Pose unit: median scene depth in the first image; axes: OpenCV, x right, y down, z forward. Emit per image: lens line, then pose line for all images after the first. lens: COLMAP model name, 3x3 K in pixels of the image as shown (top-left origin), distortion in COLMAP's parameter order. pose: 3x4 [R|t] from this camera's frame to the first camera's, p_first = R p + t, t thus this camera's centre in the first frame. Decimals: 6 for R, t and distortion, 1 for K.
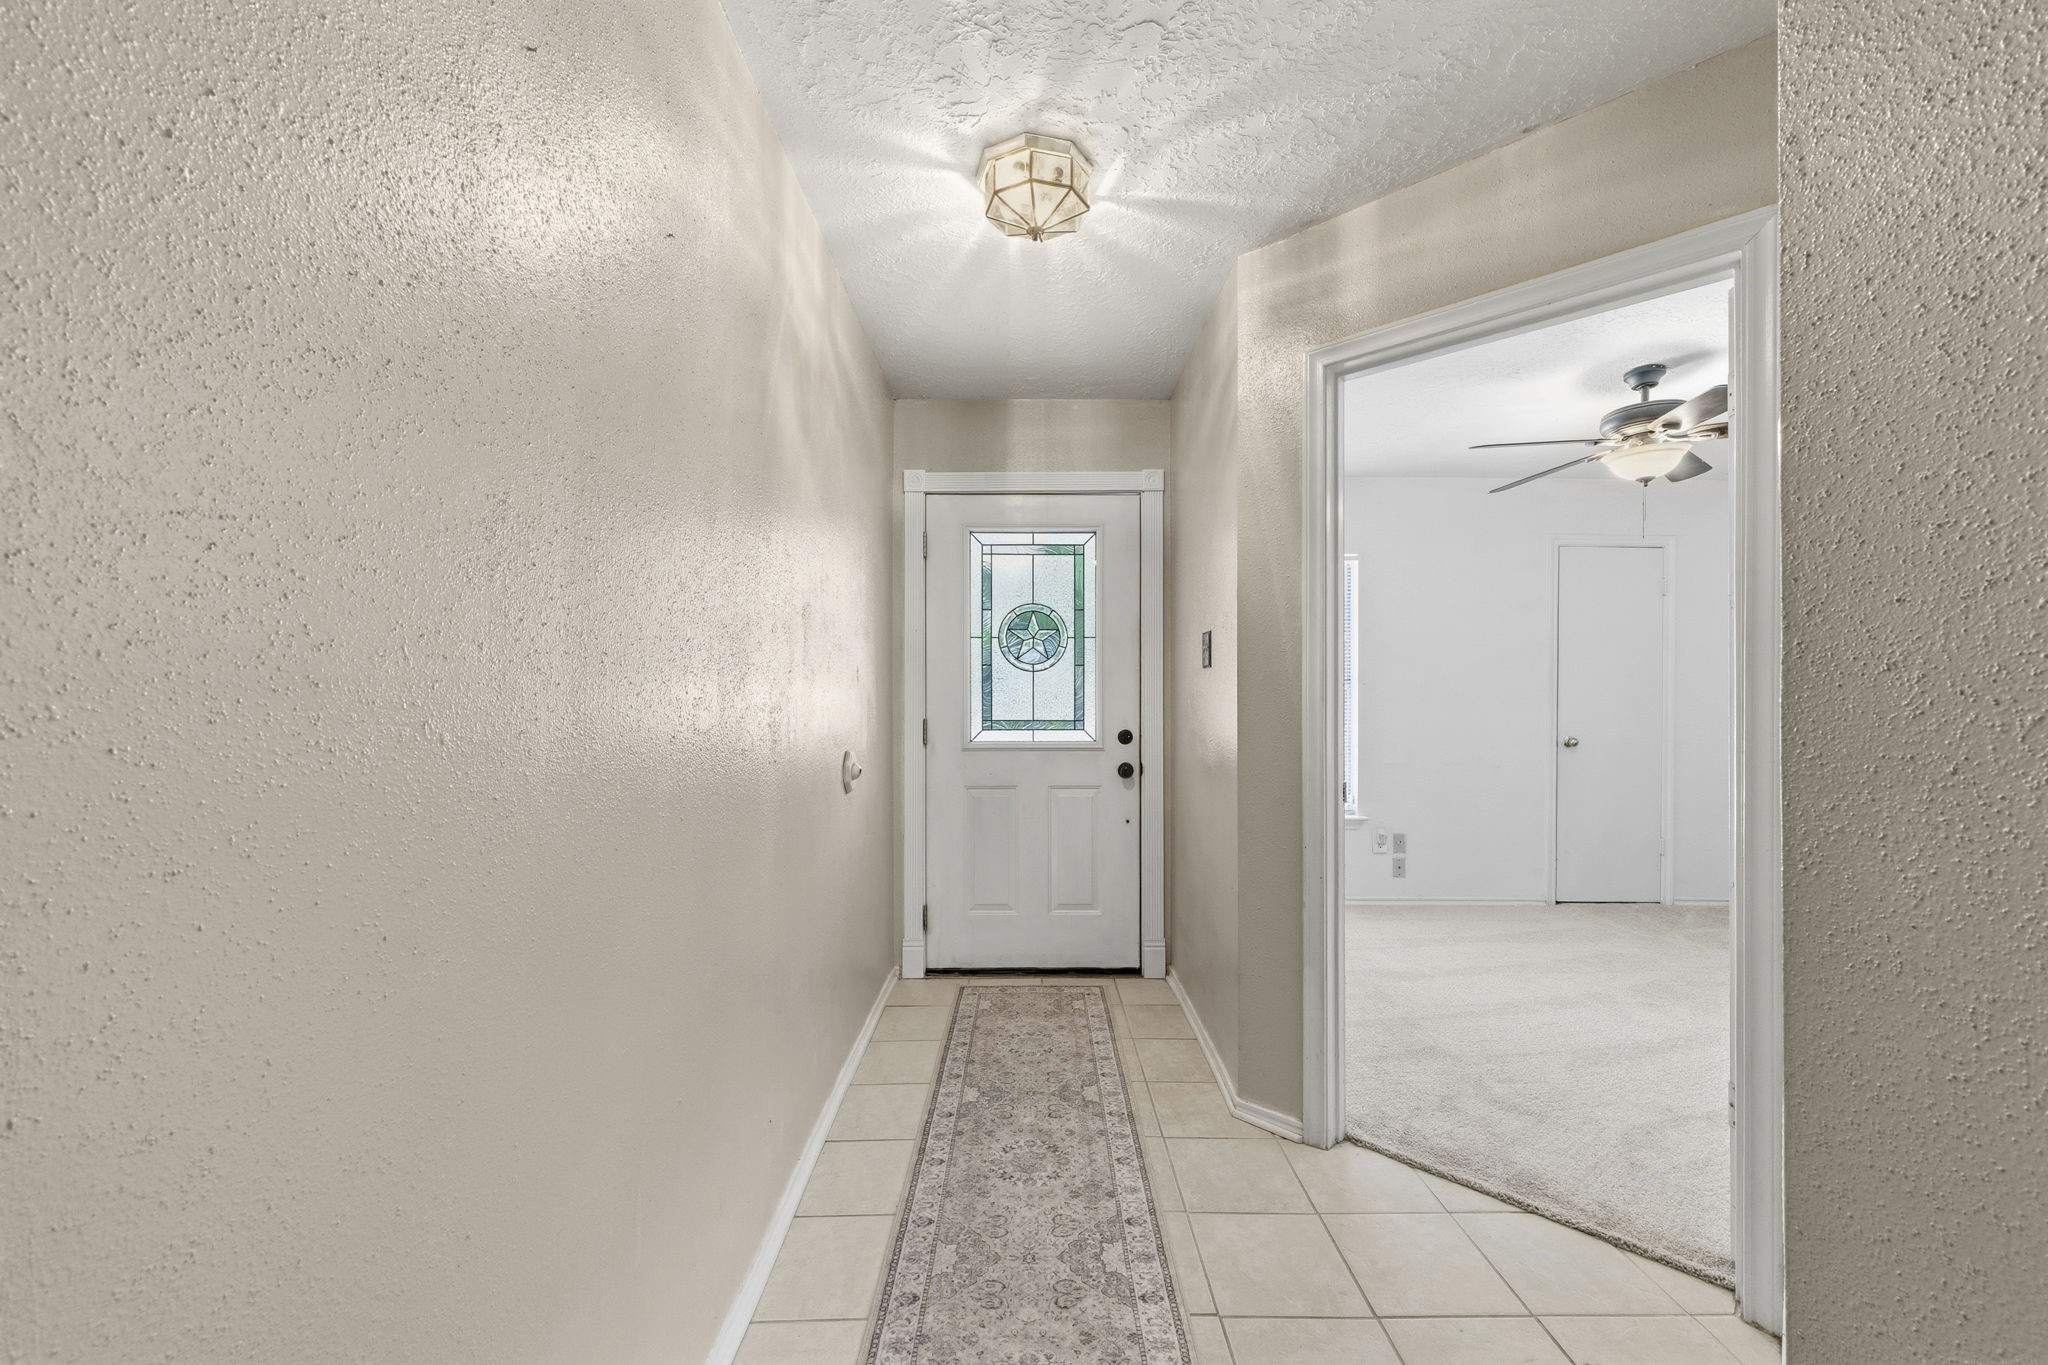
lens RADIAL K [[798.2, 0, 1018.4], [0, 798.2, 686.7], [0, 0, 1]] dist [0.001897, 0.000633]
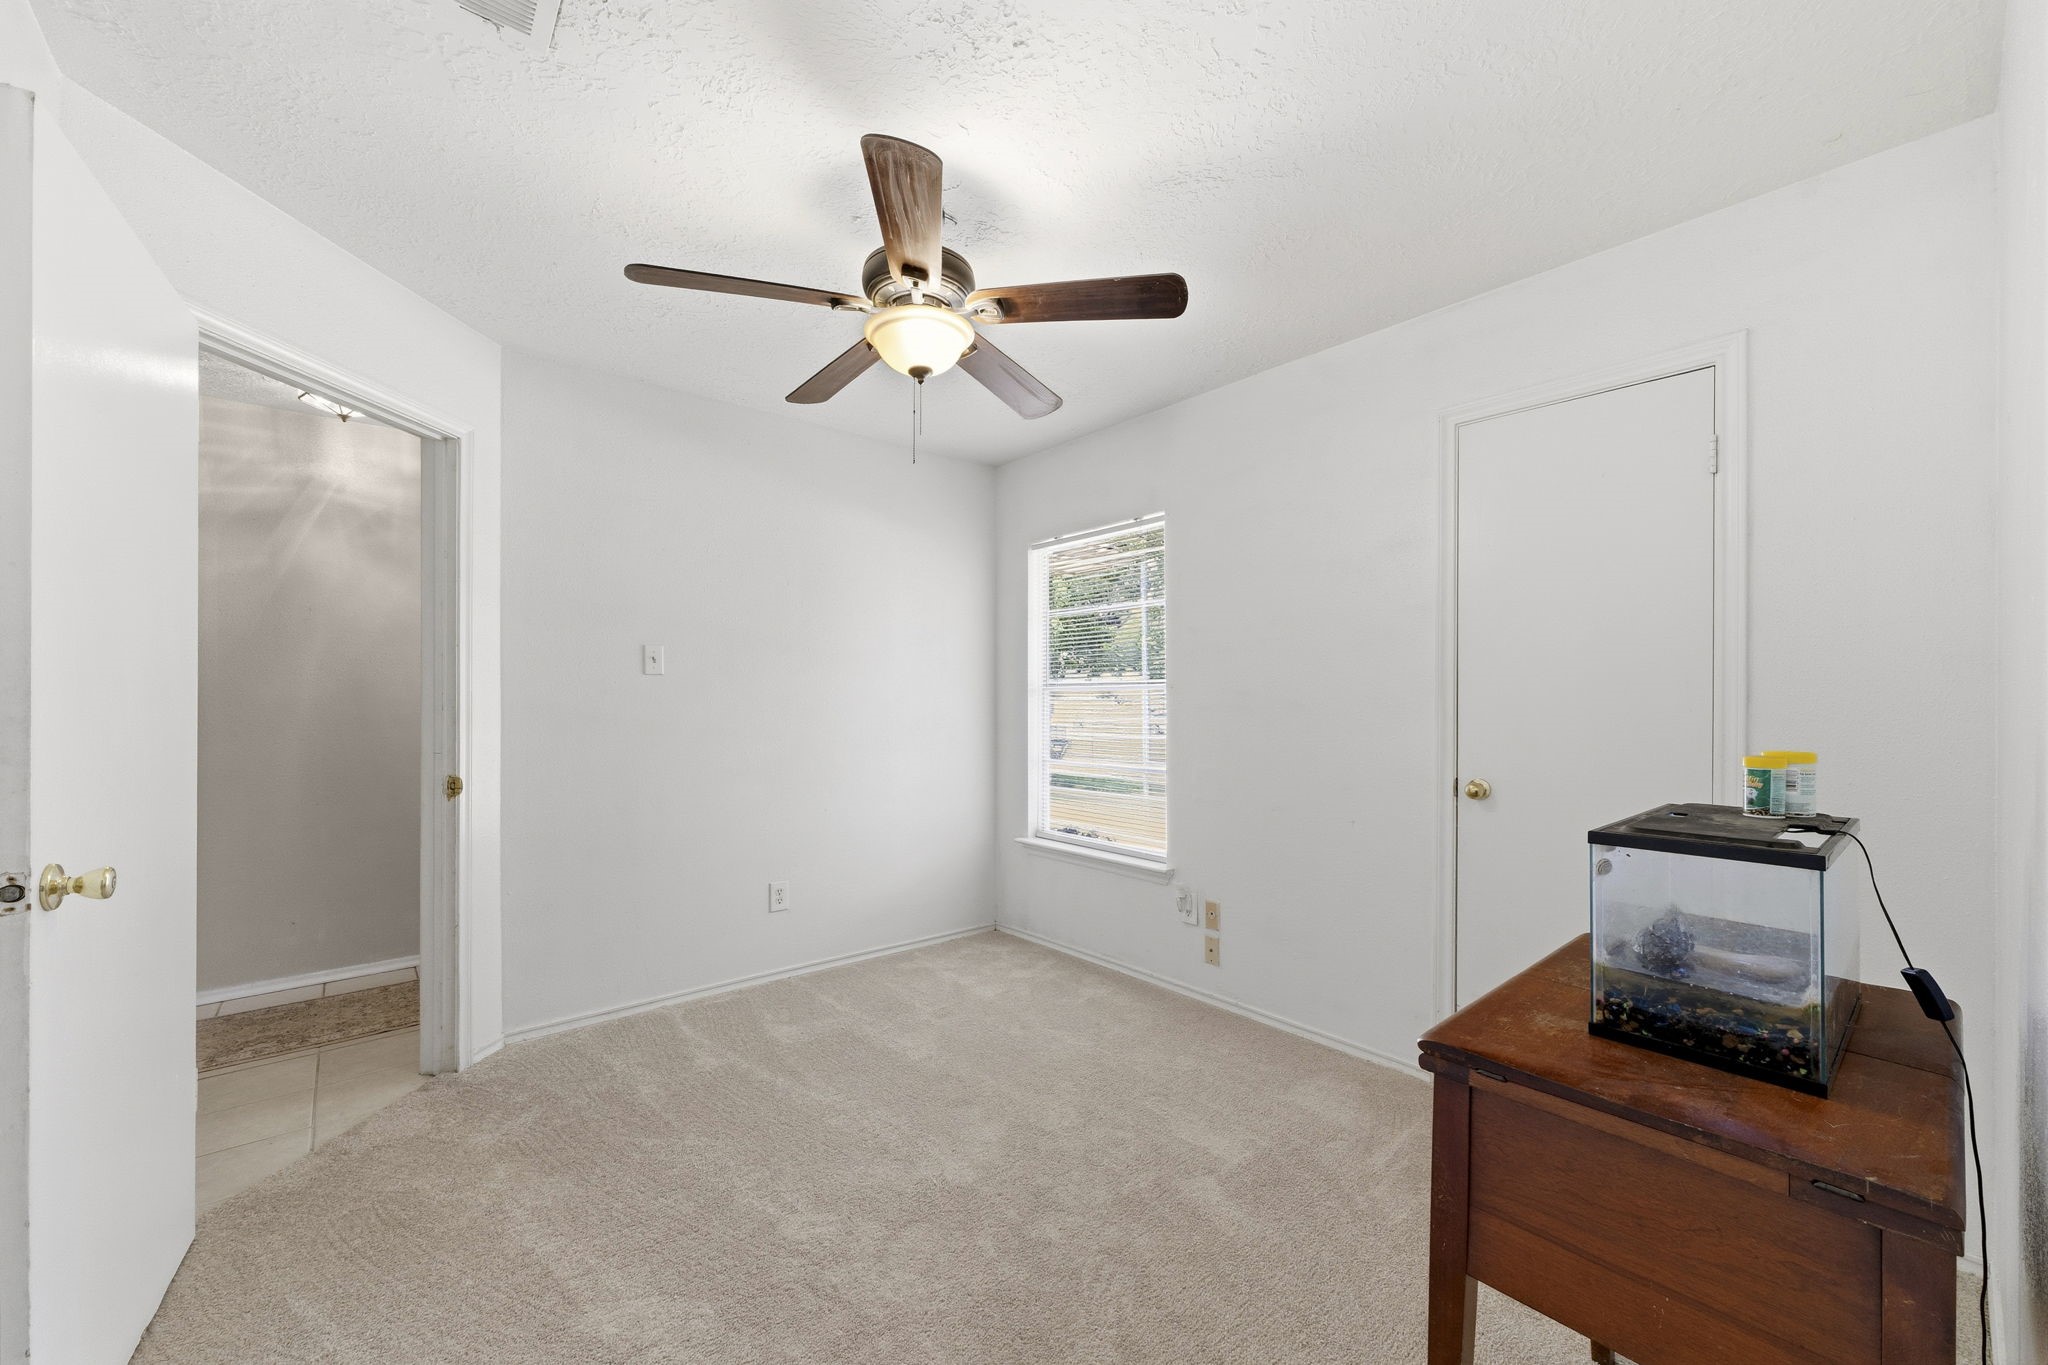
lens RADIAL K [[798.2, 0, 1020.0], [0, 798.2, 698.8], [0, 0, 1]] dist [0.001897, 0.000633]
pose [[0.652976, -0.007434, -0.757342, 0.894743], [0.006141, 0.999971, -0.004521, 0.009981], [0.757354, -0.001699, 0.653003, 0.420222]]
